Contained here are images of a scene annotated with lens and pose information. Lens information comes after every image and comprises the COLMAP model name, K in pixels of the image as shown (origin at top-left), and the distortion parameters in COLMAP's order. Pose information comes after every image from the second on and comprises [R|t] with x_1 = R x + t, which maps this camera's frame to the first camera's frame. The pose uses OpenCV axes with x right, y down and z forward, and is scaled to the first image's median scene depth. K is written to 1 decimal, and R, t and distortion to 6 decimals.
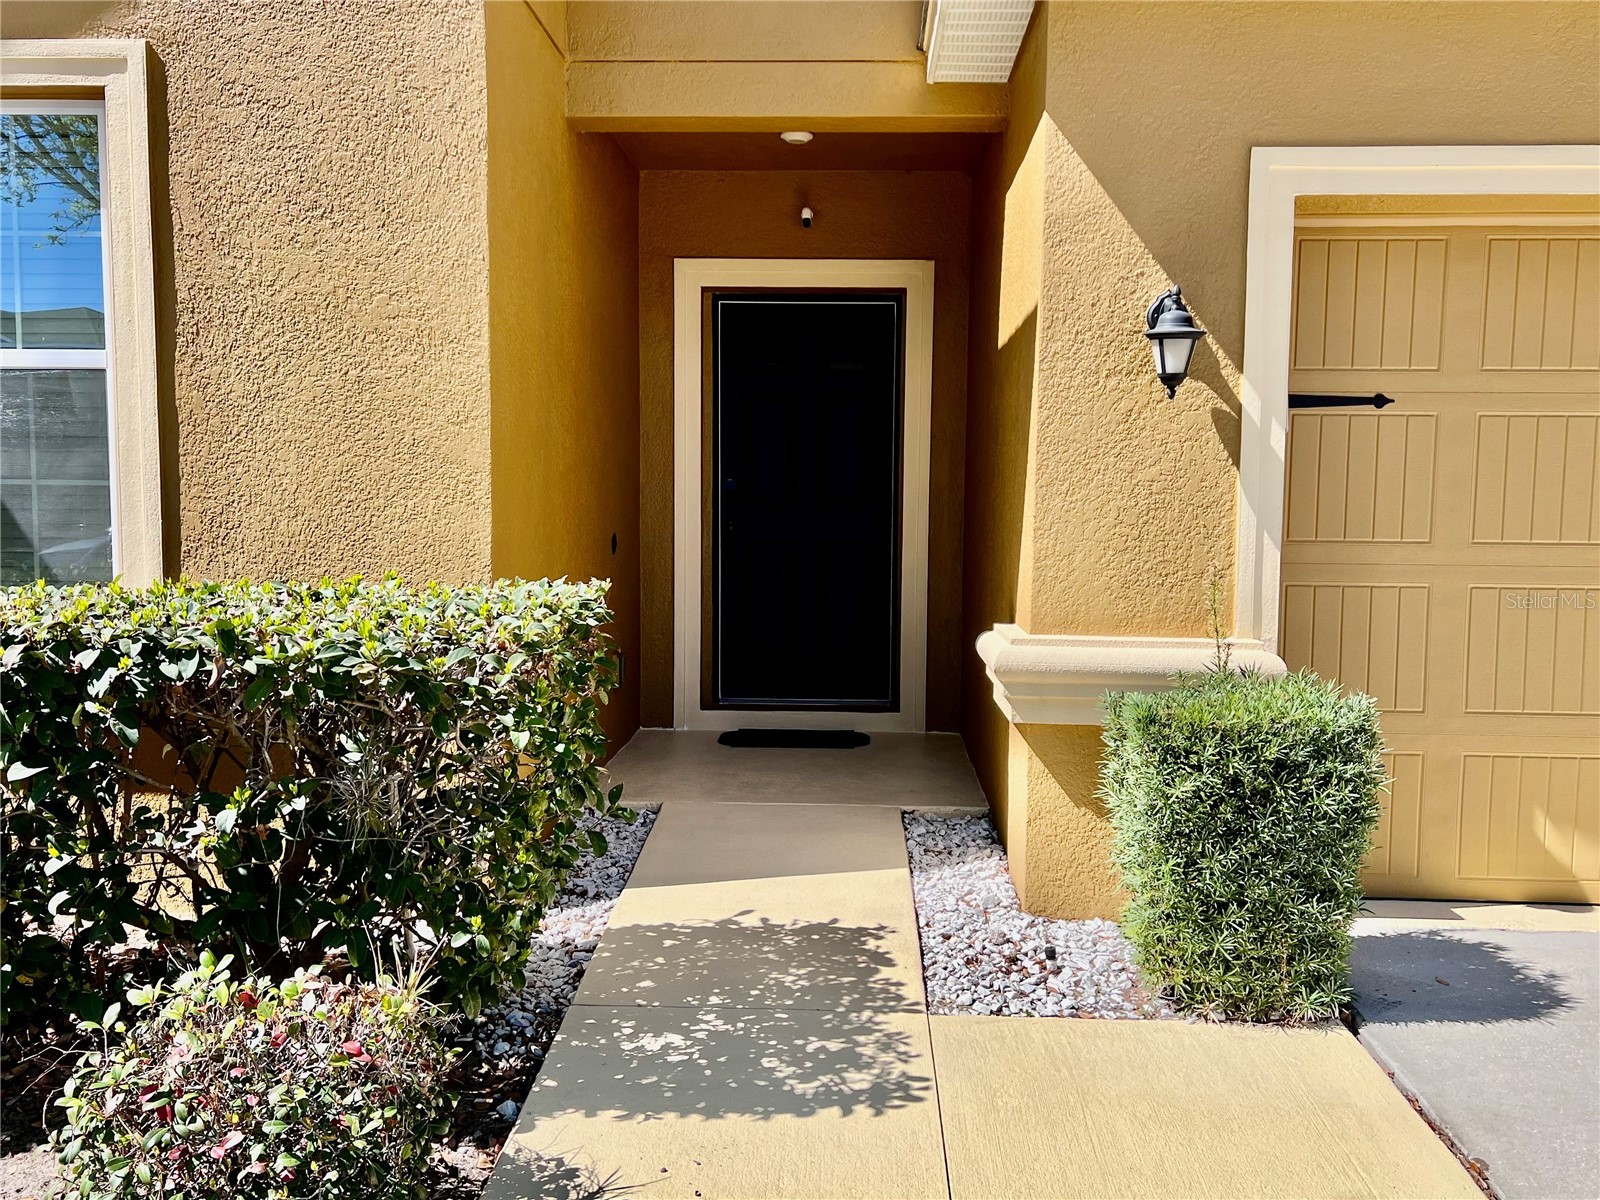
lens RADIAL K [[1284.2, 0, 800.0], [0, 1284.2, 600.0], [0, 0, 1]] dist [0.004951, -0.000139]
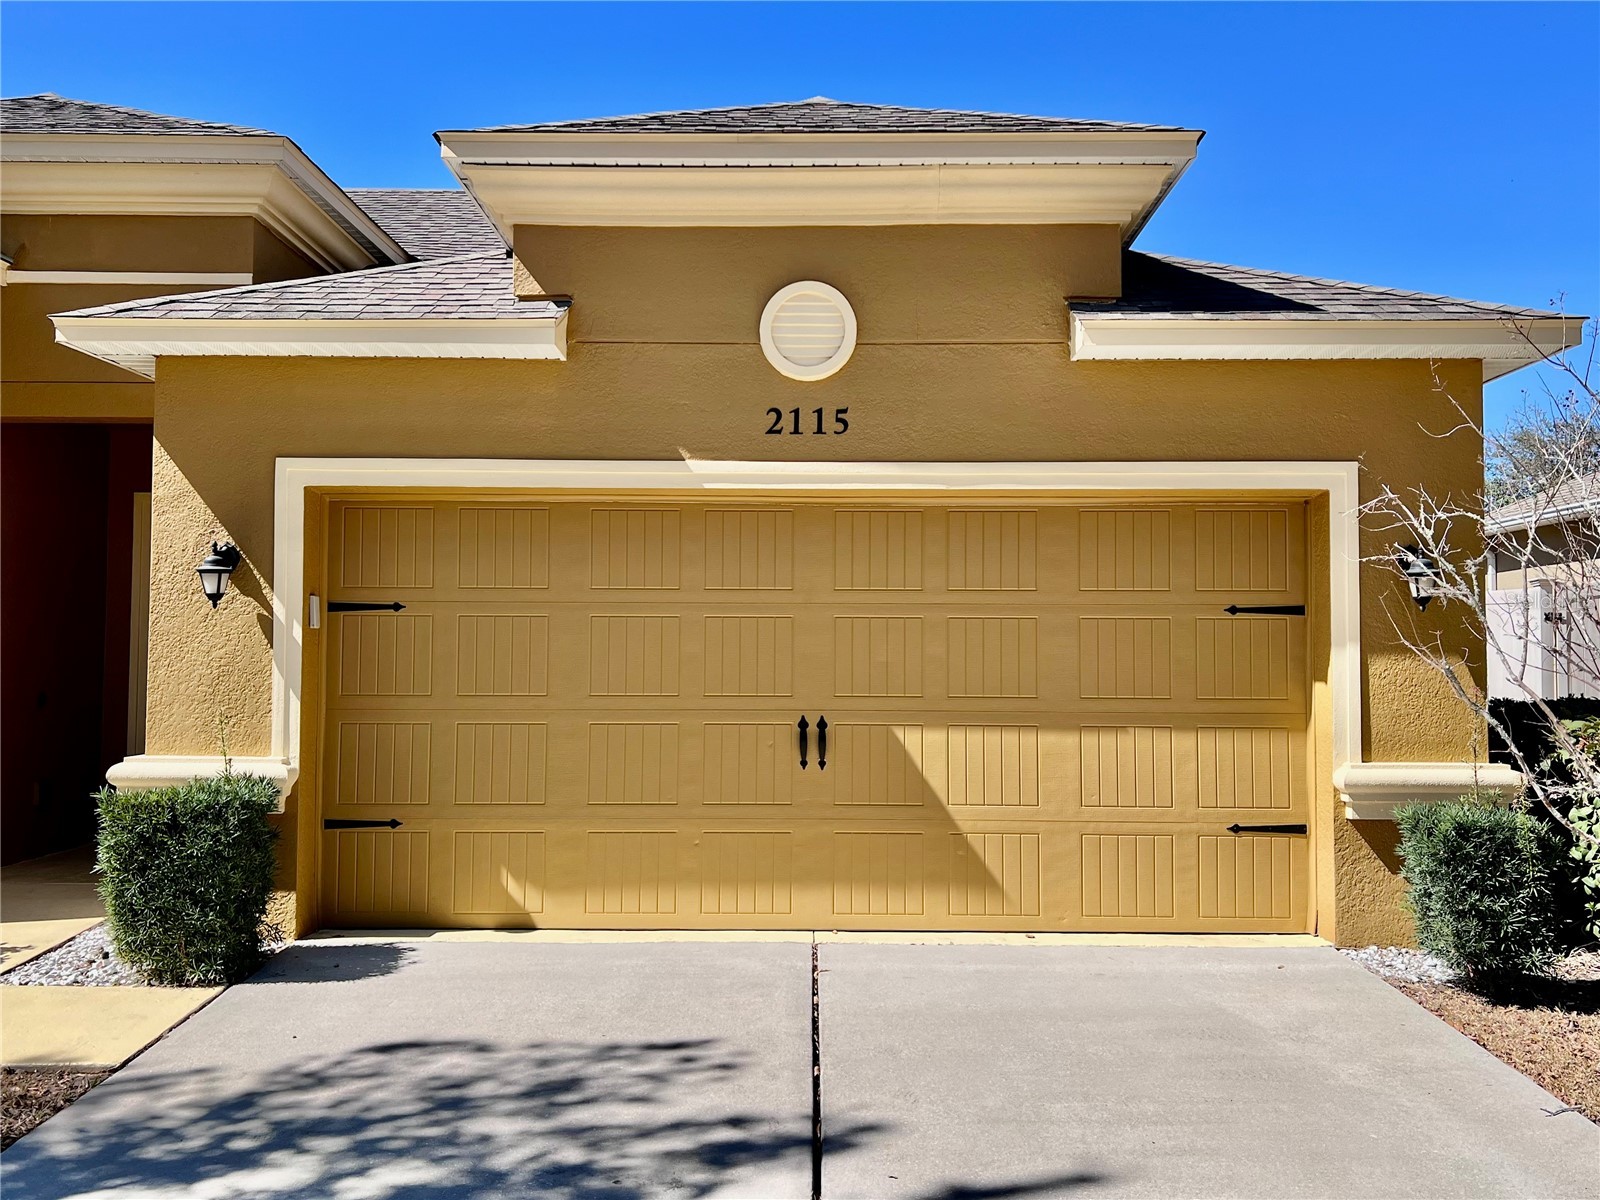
lens RADIAL K [[1343.3, 0, 800.0], [0, 1343.3, 600.0], [0, 0, 1]] dist [0.101693, -0.003644]
pose [[0.999447, -0.001857, 0.033195, 0.944775], [0.006000, 0.992118, -0.125162, 0.053833], [-0.032701, 0.125292, 0.991581, -0.730873]]
